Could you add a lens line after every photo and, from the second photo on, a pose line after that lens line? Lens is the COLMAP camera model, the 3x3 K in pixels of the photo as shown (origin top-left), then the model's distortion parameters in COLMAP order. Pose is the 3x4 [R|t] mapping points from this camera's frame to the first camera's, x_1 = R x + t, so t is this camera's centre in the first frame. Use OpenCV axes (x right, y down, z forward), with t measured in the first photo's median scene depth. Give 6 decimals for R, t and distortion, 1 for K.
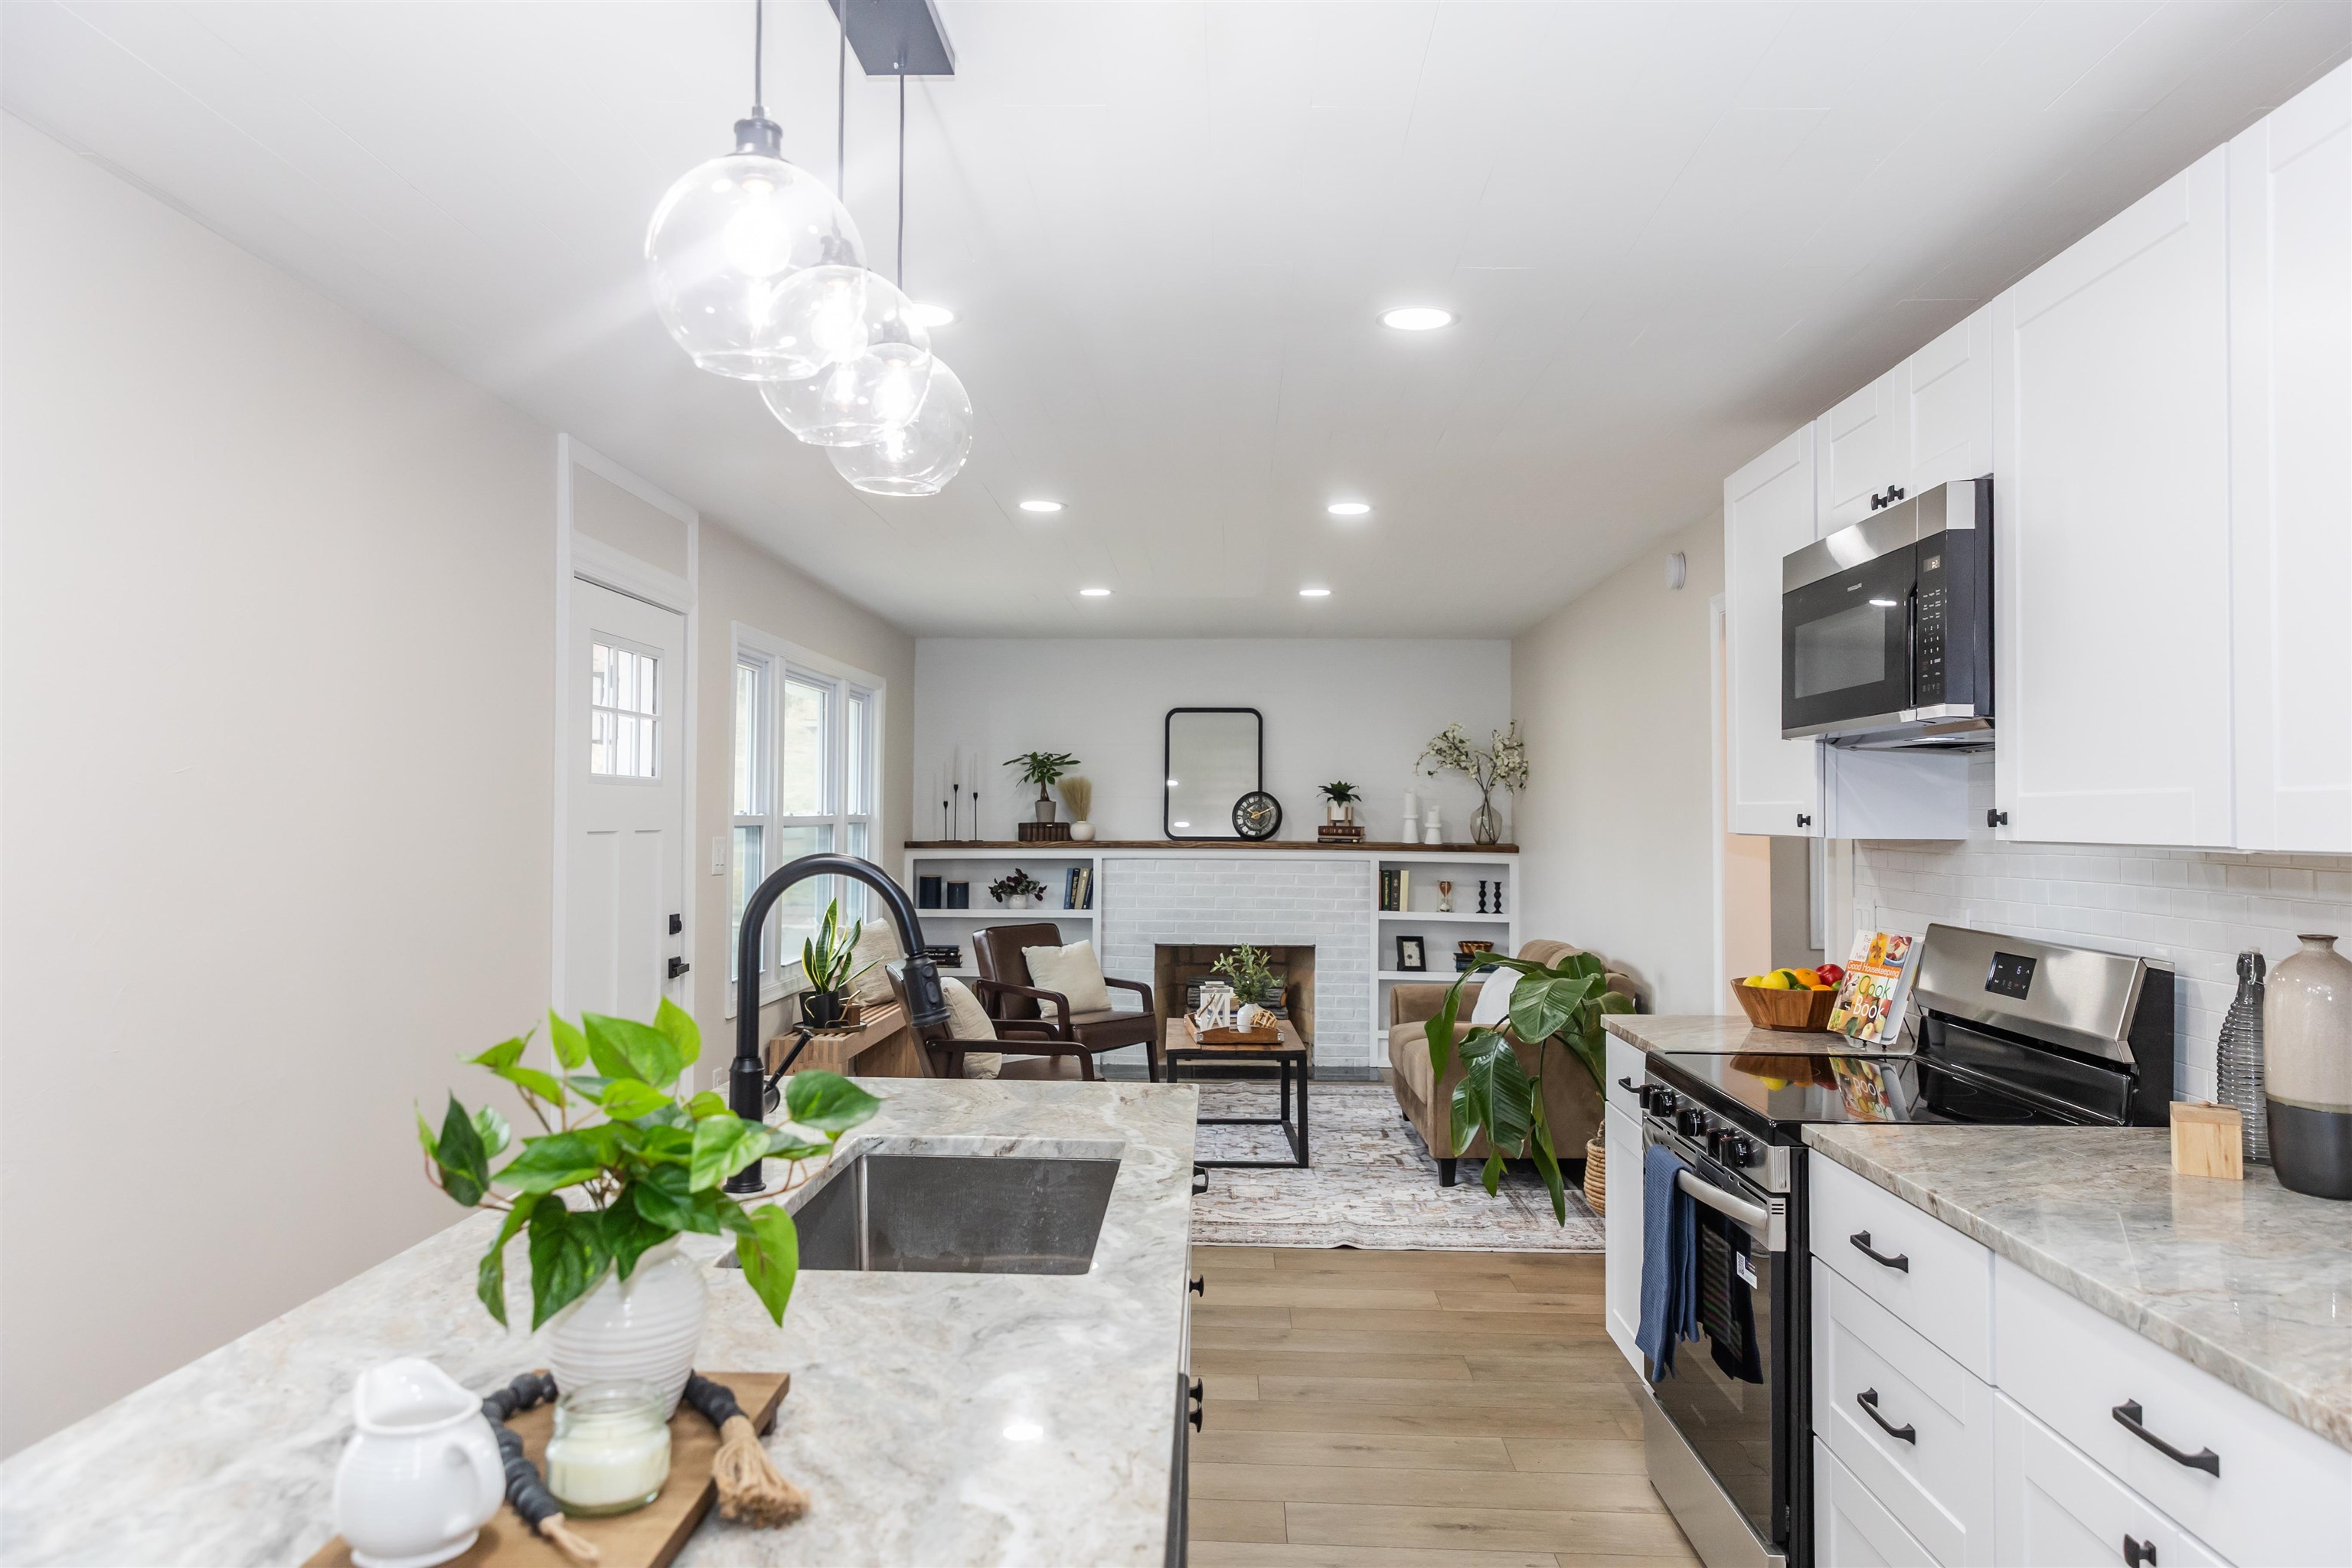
lens RADIAL K [[1555.7, 0, 1187.8], [0, 1555.7, 778.6], [0, 0, 1]] dist [0.008912, -0.000888]
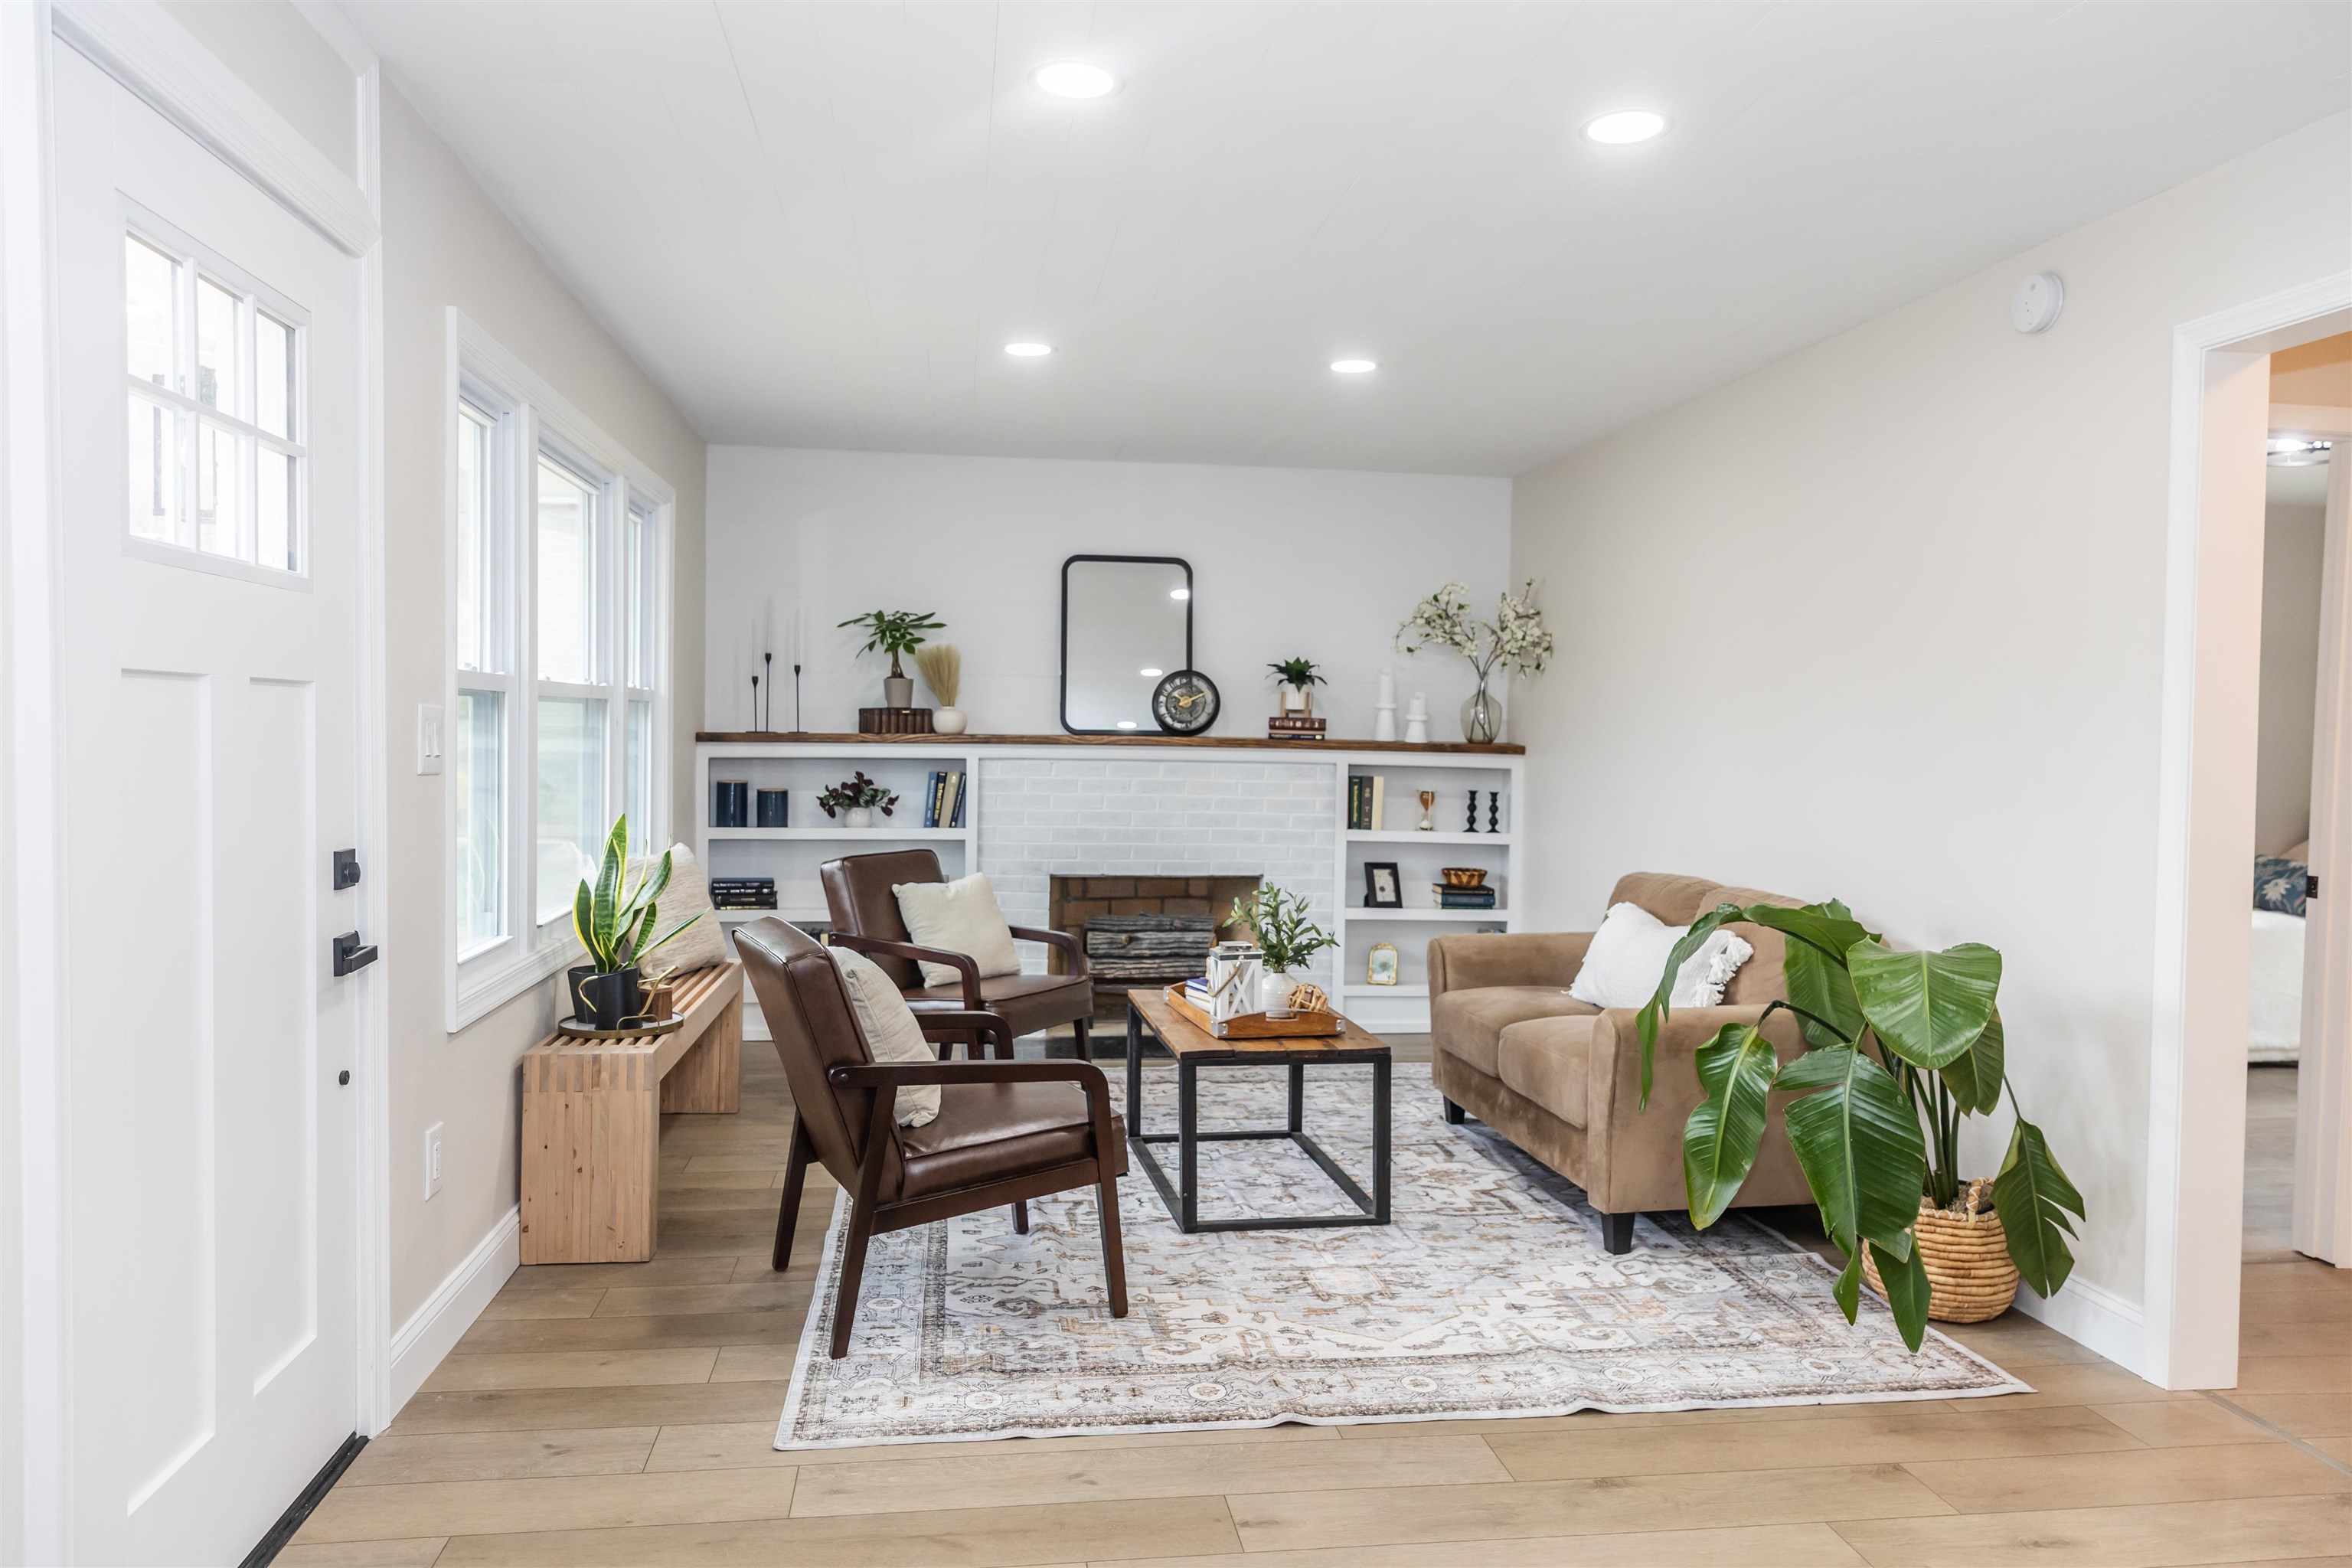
lens RADIAL K [[1544.4, 0, 1176.0], [0, 1544.4, 784.0], [0, 0, 1]] dist [0.007963, -0.000176]
pose [[0.984791, 0.004074, 0.173693, -0.103449], [-0.014698, 0.998095, 0.059922, 0.021652], [-0.173118, -0.061564, 0.982975, 0.315610]]
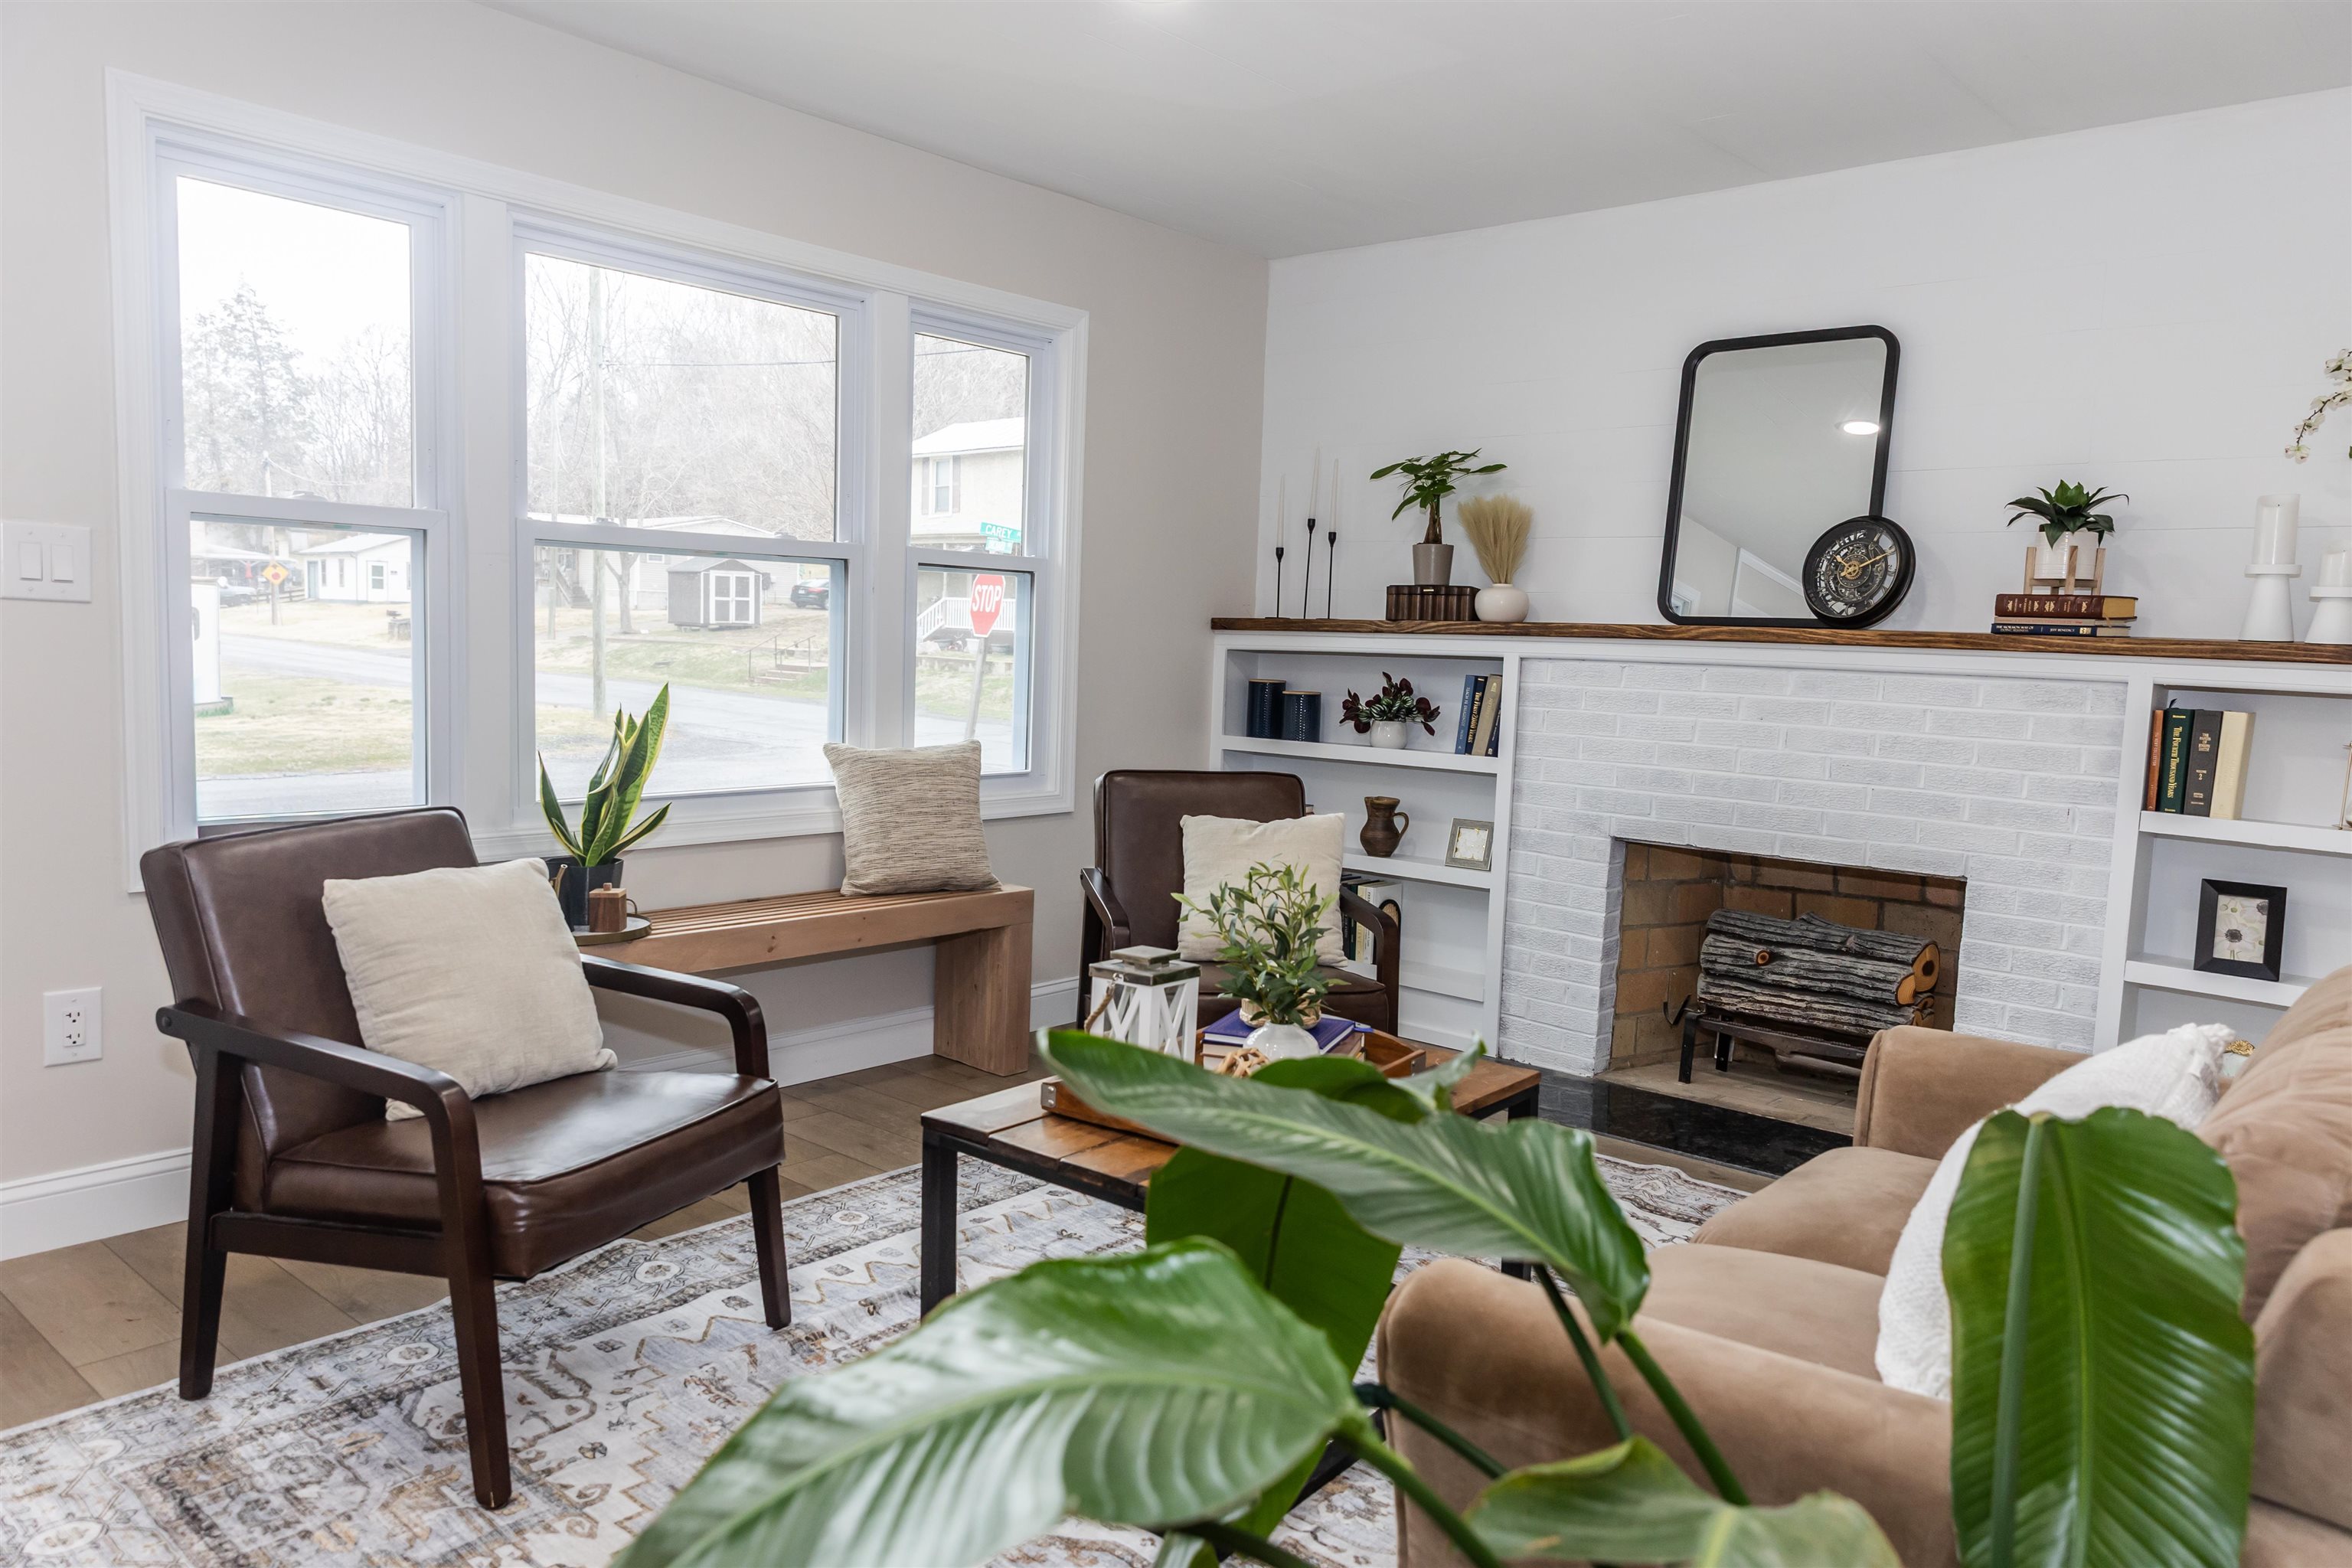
lens RADIAL K [[1601.3, 0, 1188.9], [0, 1601.3, 785.7], [0, 0, 1]] dist [0.010564, 0.003225]
pose [[0.775983, 0.080180, -0.625637, 0.217604], [-0.014496, 0.993893, 0.109395, 0.043435], [0.630587, -0.075819, 0.772406, 0.613672]]
